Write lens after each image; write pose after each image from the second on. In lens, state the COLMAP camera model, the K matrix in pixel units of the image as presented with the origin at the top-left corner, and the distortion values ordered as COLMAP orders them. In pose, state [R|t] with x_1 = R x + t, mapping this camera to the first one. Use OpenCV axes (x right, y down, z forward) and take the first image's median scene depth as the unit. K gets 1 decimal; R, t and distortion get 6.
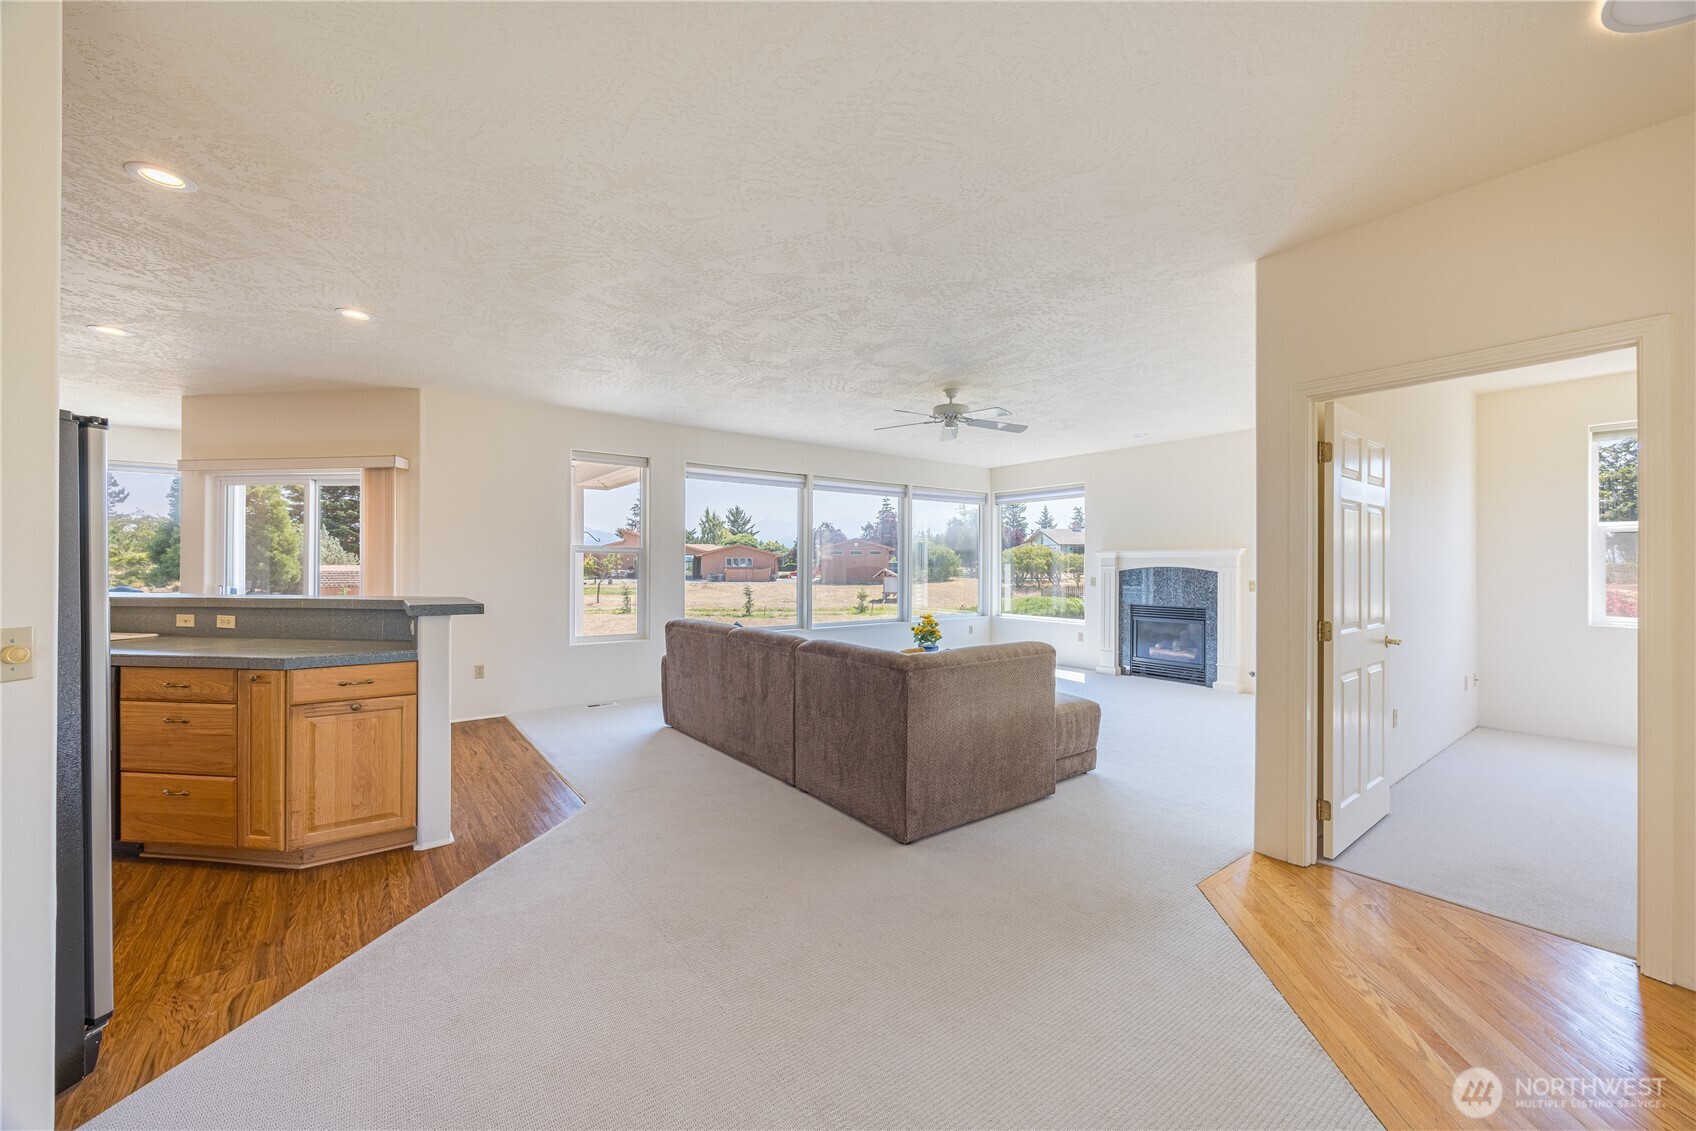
lens RADIAL K [[647.4, 0, 849.7], [0, 647.4, 567.1], [0, 0, 1]] dist [-0.000908, -0.000282]
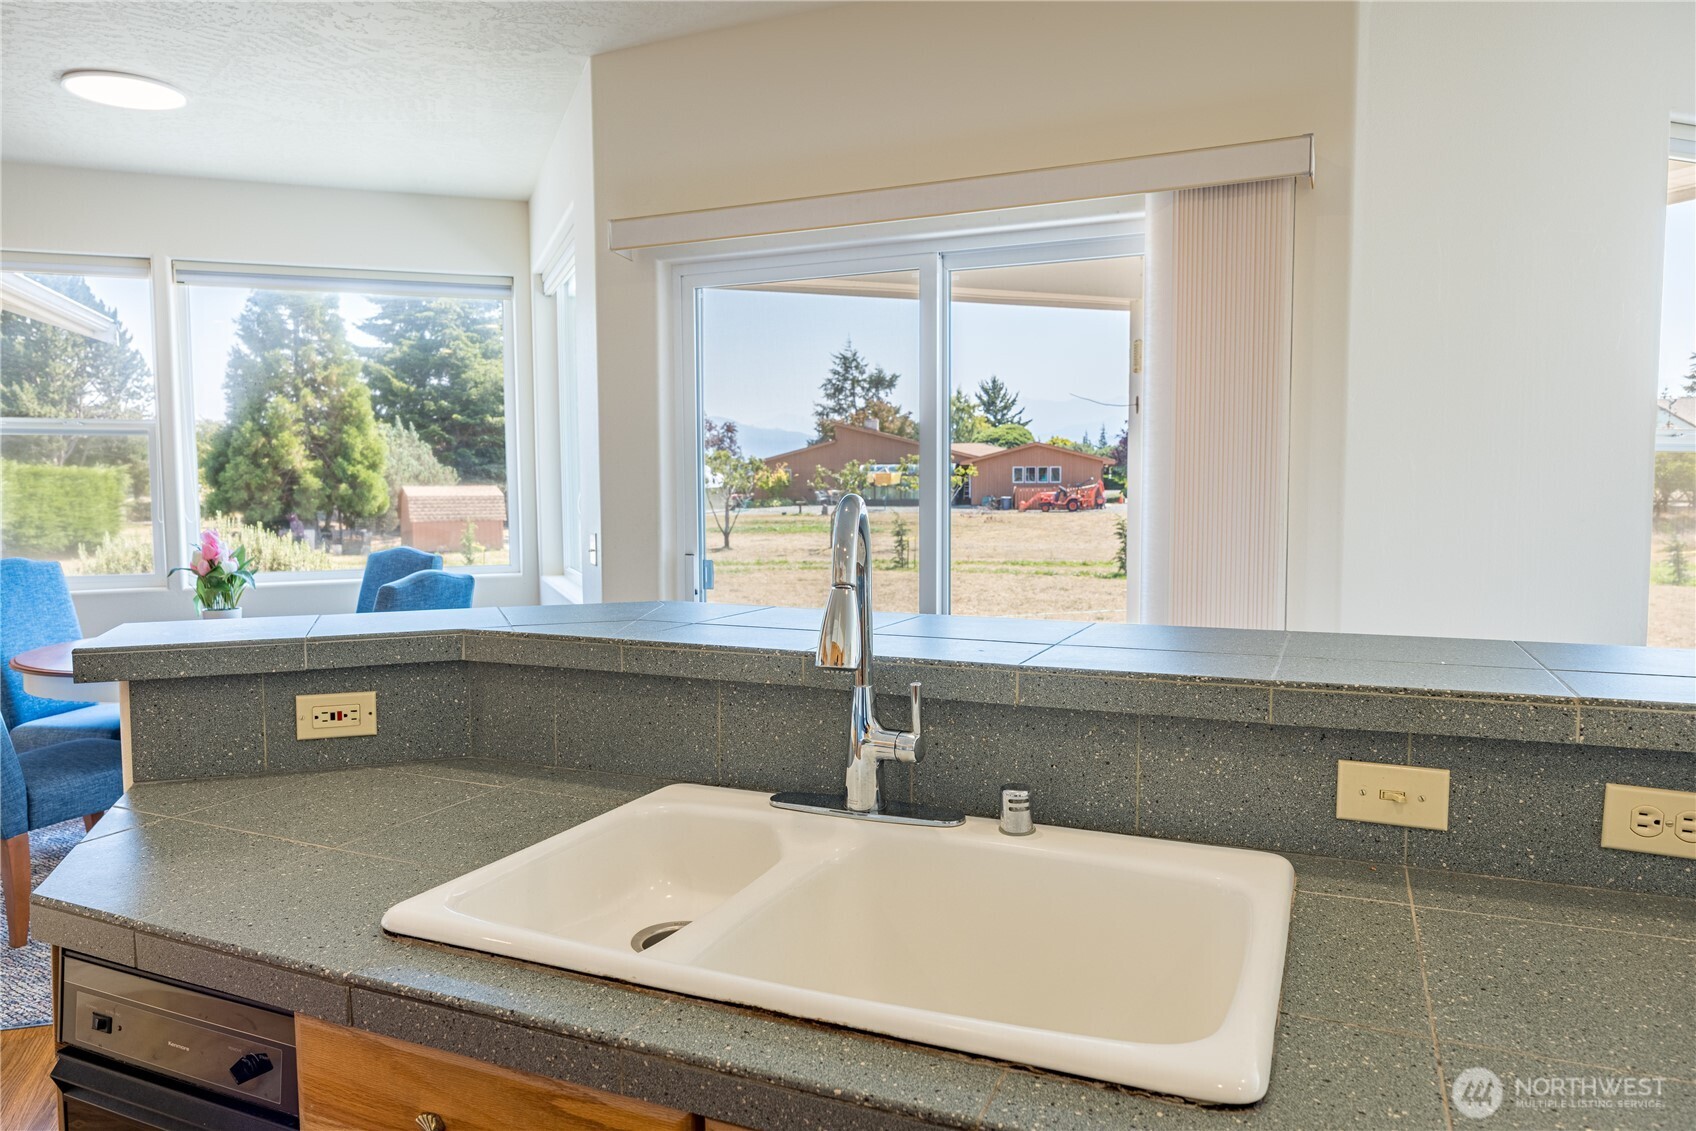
lens RADIAL K [[1109.5, 0, 855.8], [0, 1109.5, 562.1], [0, 0, 1]] dist [-0.001888, -0.001637]
pose [[0.961940, 0.011219, -0.273032, -0.414034], [0.008283, 0.997501, 0.070170, -0.006043], [0.273137, -0.069761, 0.959442, 0.236152]]
